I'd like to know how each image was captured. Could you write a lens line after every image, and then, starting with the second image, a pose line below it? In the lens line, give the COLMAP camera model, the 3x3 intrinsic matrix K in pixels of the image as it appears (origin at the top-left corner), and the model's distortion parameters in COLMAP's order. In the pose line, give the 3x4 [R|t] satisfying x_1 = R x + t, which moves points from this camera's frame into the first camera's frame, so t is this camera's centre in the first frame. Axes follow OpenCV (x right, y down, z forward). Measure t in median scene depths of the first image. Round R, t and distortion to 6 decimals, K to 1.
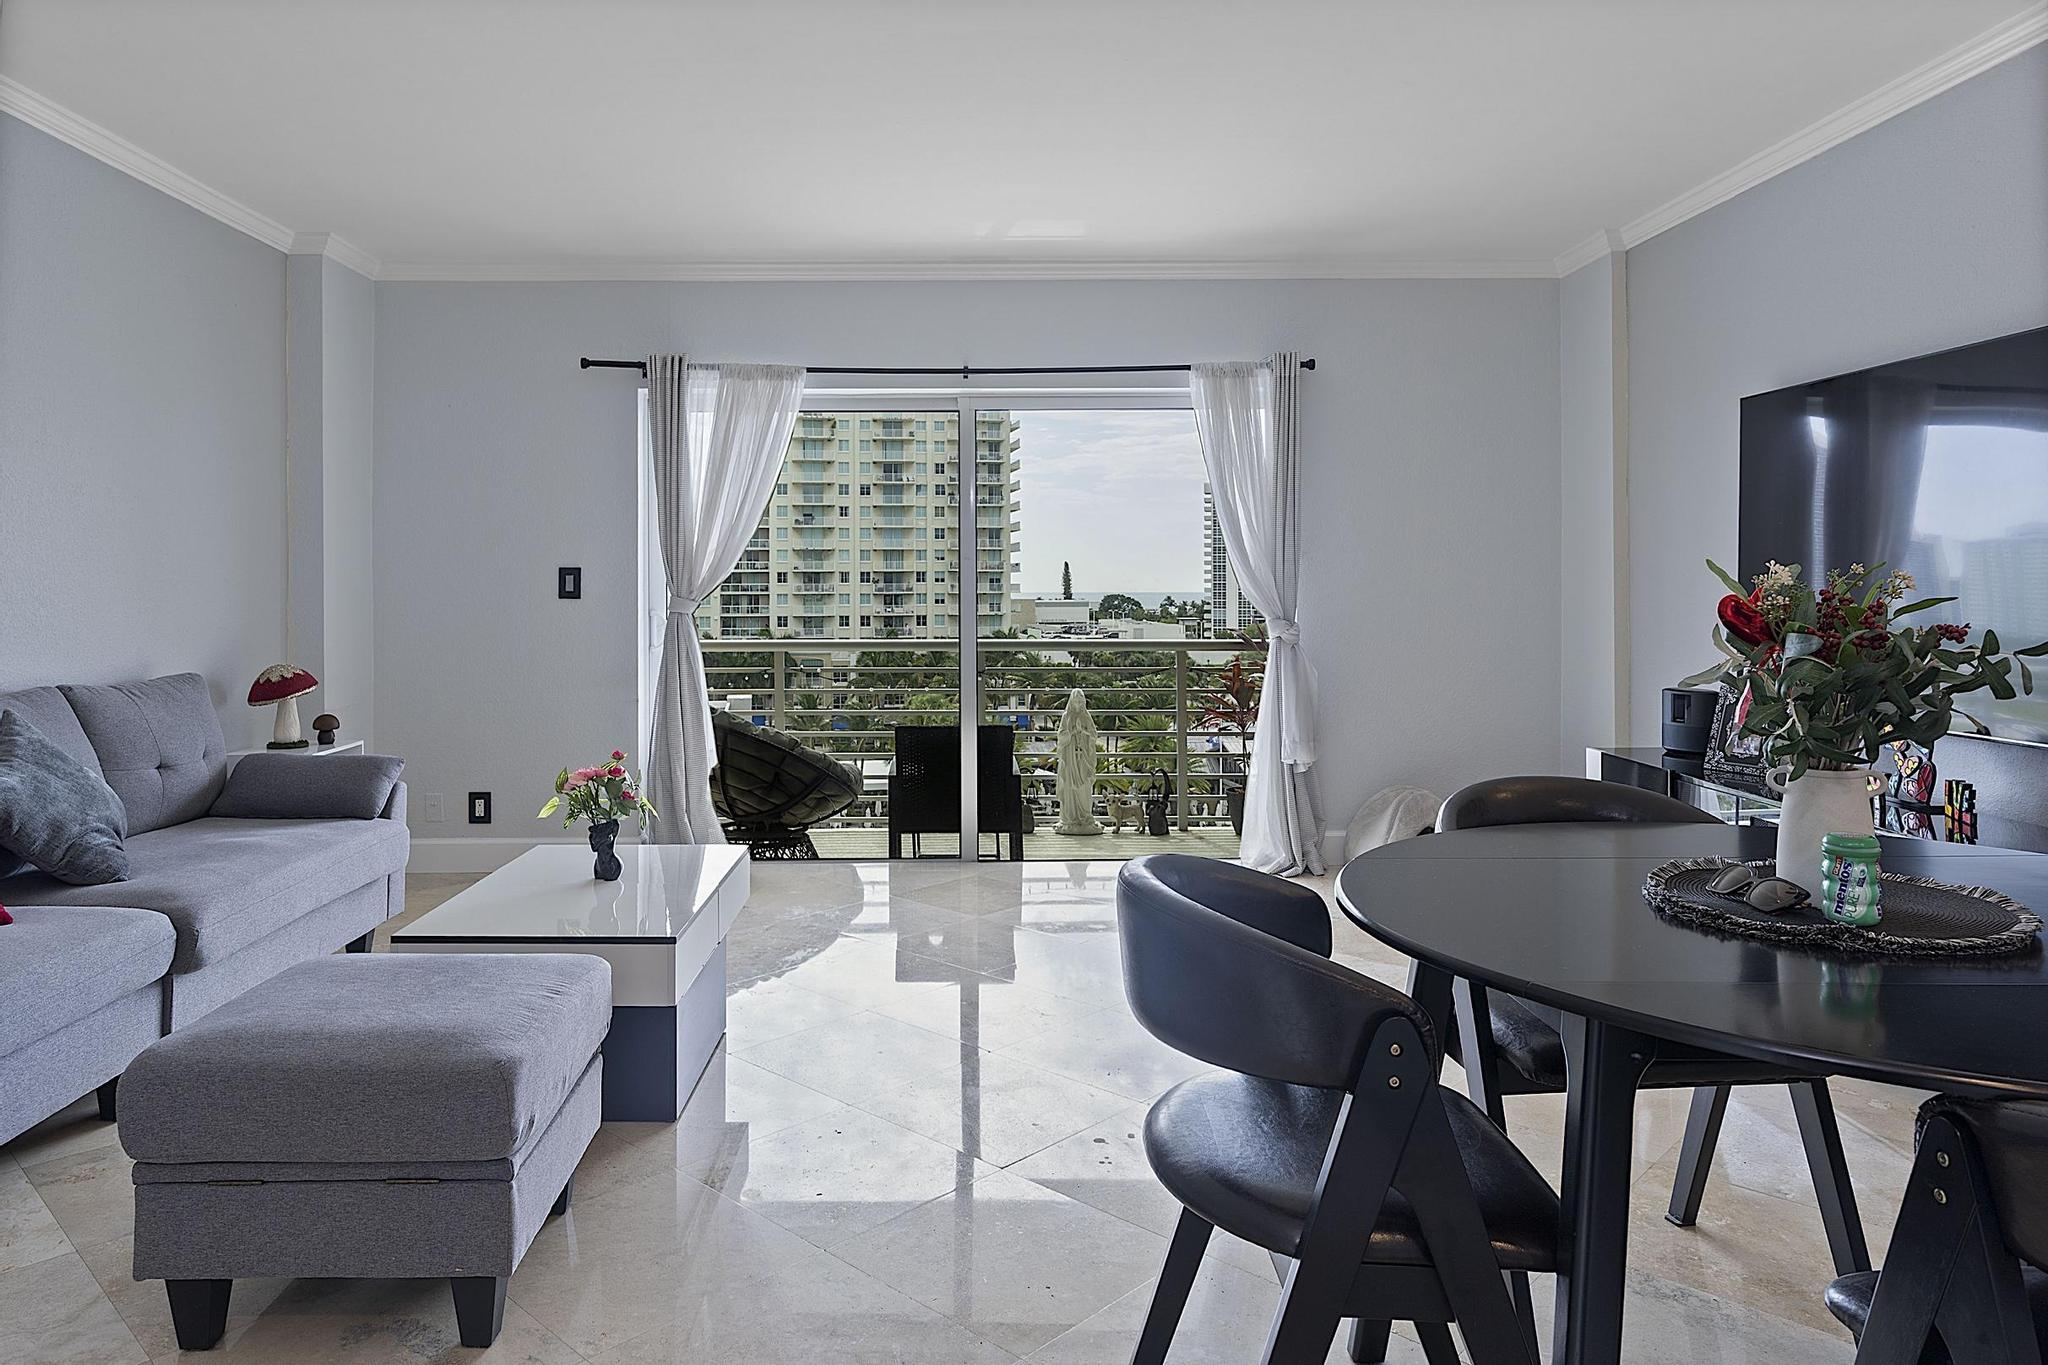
lens RADIAL K [[1278.6, 0, 957.1], [0, 1278.6, 641.4], [0, 0, 1]] dist [-0.005117, 0.000386]
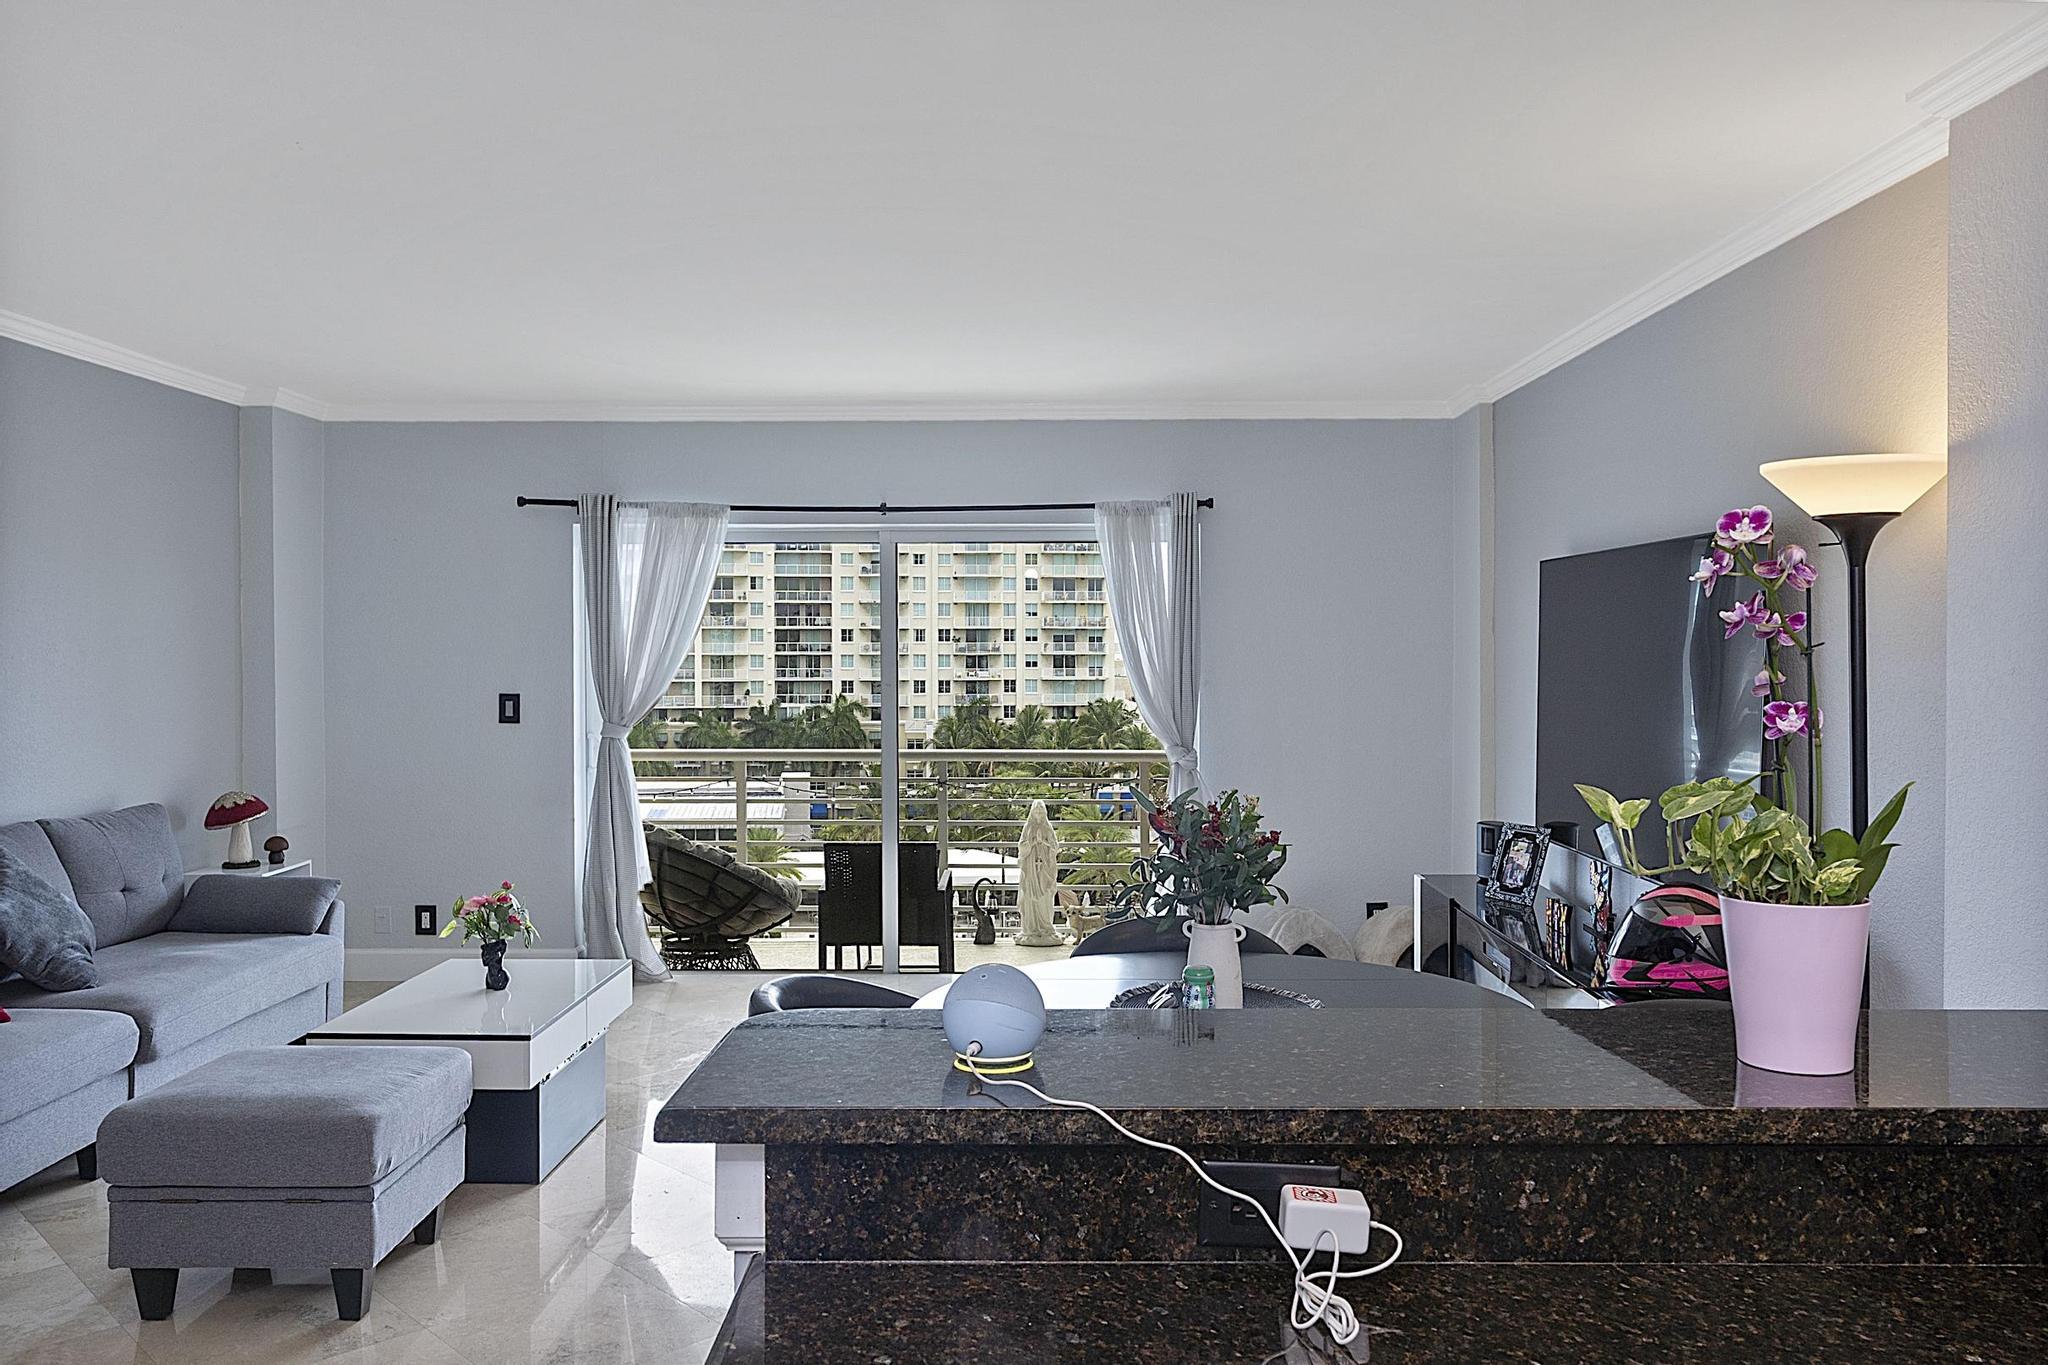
lens RADIAL K [[1507.3, 0, 1031.6], [0, 1507.3, 738.2], [0, 0, 1]] dist [0.004755, -0.002960]
pose [[0.999838, 0.003253, -0.017699, 0.153430], [-0.002904, 0.999801, 0.019737, -0.047723], [0.017760, -0.019683, 0.999649, -0.243887]]
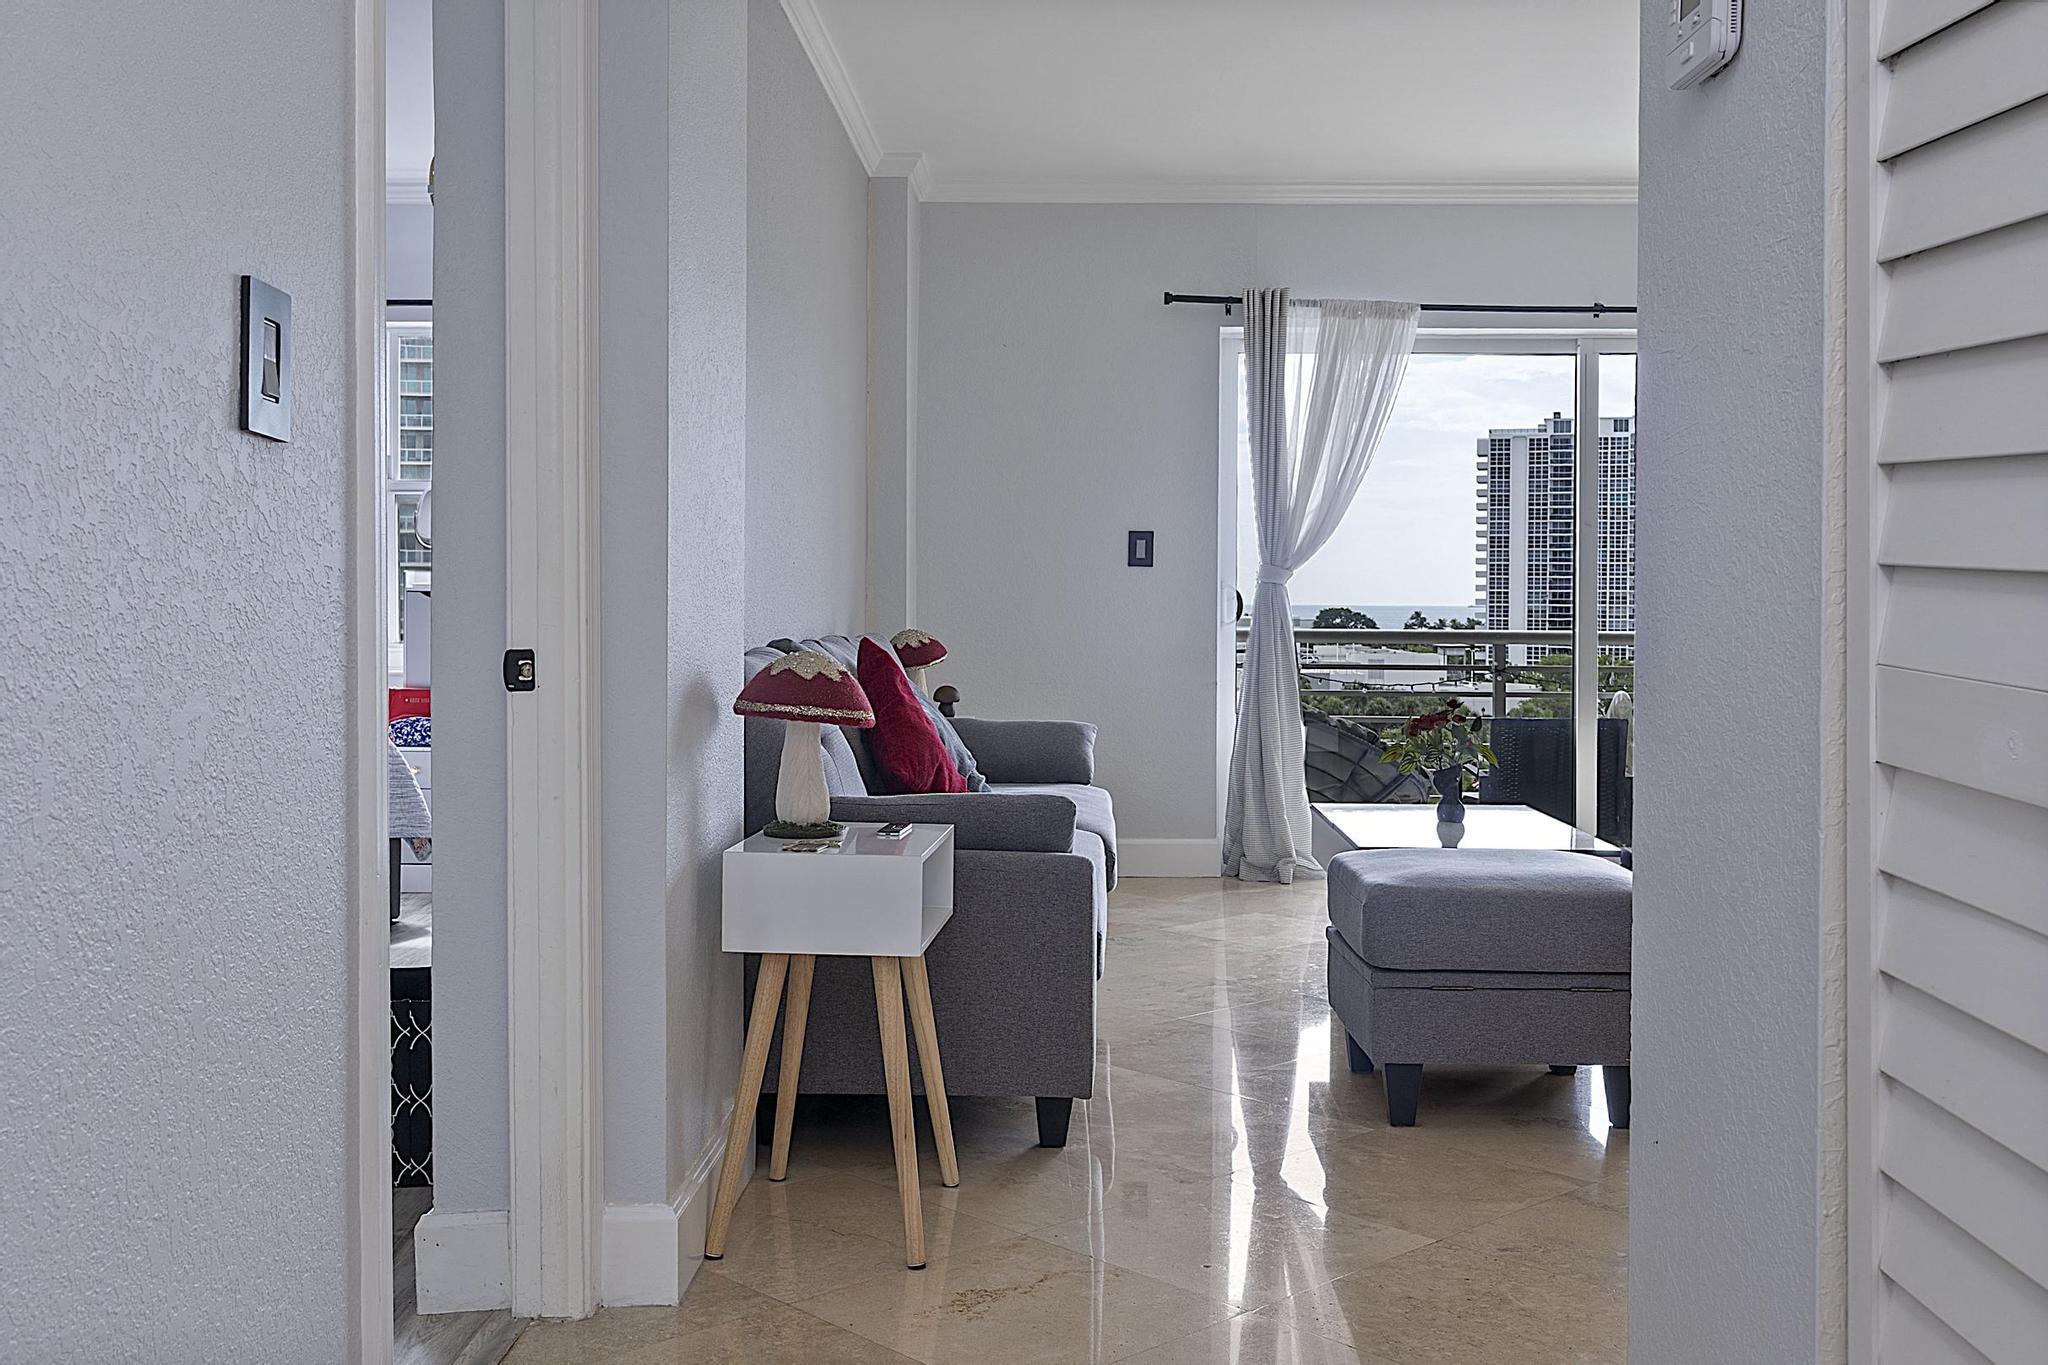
lens RADIAL K [[1952.4, 0, 1024.9], [0, 1952.4, 716.5], [0, 0, 1]] dist [-0.004822, -0.002439]
pose [[0.999520, 0.011300, -0.028846, -0.347916], [-0.010730, 0.999746, 0.019824, 0.044550], [0.029063, -0.019505, 0.999387, -0.351138]]
